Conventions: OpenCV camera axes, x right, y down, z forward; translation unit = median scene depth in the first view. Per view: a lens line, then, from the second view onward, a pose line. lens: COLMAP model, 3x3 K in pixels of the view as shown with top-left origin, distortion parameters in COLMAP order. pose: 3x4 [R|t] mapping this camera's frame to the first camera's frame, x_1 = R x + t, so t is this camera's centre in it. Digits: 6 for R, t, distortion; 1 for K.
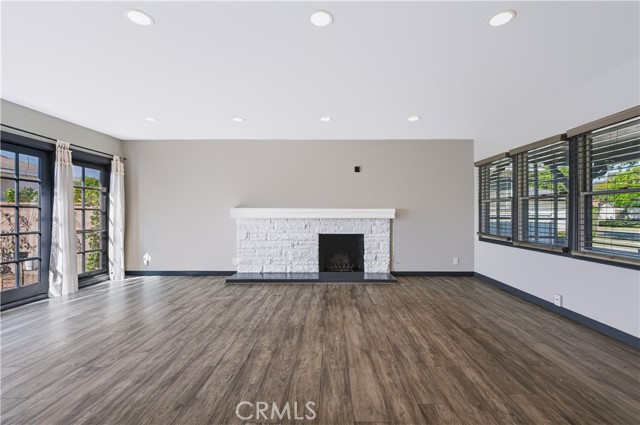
lens RADIAL K [[291.7, 0, 324.9], [0, 291.7, 215.8], [0, 0, 1]] dist [-0.002015, 0.000121]
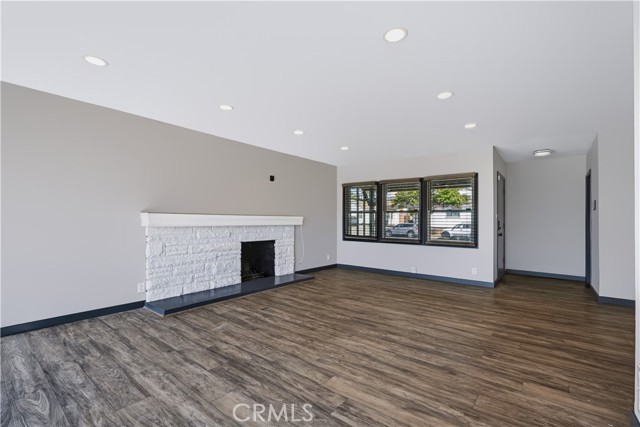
lens RADIAL K [[291.7, 0, 324.9], [0, 291.7, 216.8], [0, 0, 1]] dist [-0.002015, 0.000121]
pose [[0.615475, 0.013248, 0.788045, -0.615081], [0.000394, 0.999853, -0.017117, -0.003580], [-0.788157, 0.010846, 0.615379, 0.212779]]
